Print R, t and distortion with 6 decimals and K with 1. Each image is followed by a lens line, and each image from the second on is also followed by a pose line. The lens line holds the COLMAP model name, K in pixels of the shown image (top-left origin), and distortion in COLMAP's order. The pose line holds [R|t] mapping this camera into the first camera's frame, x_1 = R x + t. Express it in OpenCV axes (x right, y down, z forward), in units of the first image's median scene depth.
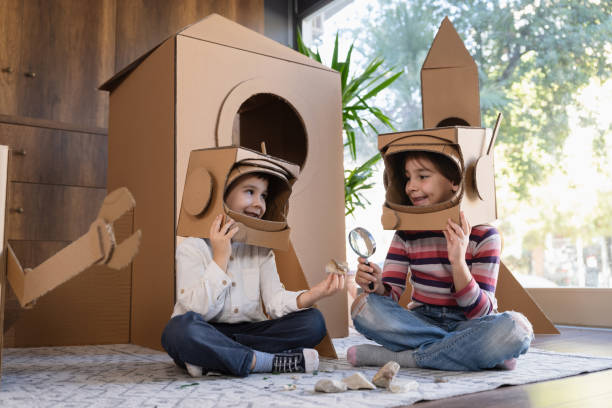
lens RADIAL K [[680.6, 0, 323.4], [0, 680.6, 200.4], [0, 0, 1]] dist [0.002444, 0.014946]
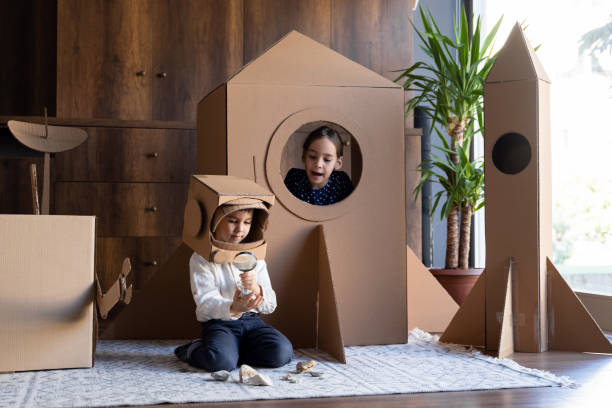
lens RADIAL K [[1047.8, 0, 306.0], [0, 1047.8, 204.0], [0, 0, 1]] dist [0.006924, -0.080586]
pose [[0.929158, 0.004409, -0.369657, 0.369731], [0.029945, 0.995745, 0.087146, -0.124864], [0.368469, -0.092042, 0.925072, -0.416495]]
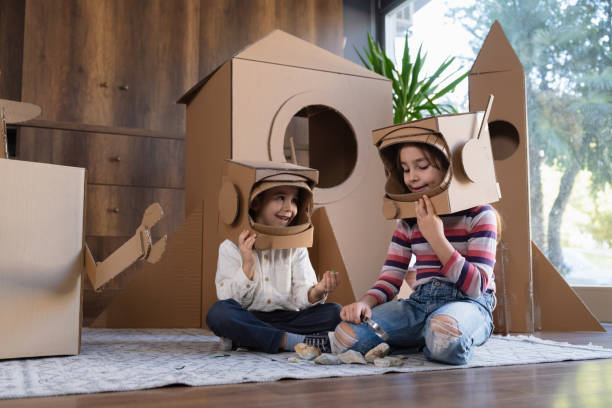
lens RADIAL K [[741.8, 0, 305.4], [0, 741.8, 213.0], [0, 0, 1]] dist [-0.005538, 0.005045]
pose [[0.980412, -0.002764, -0.196937, 0.097885], [0.008579, 0.999552, 0.028682, -0.013215], [0.196770, -0.029810, 0.979996, -0.131815]]
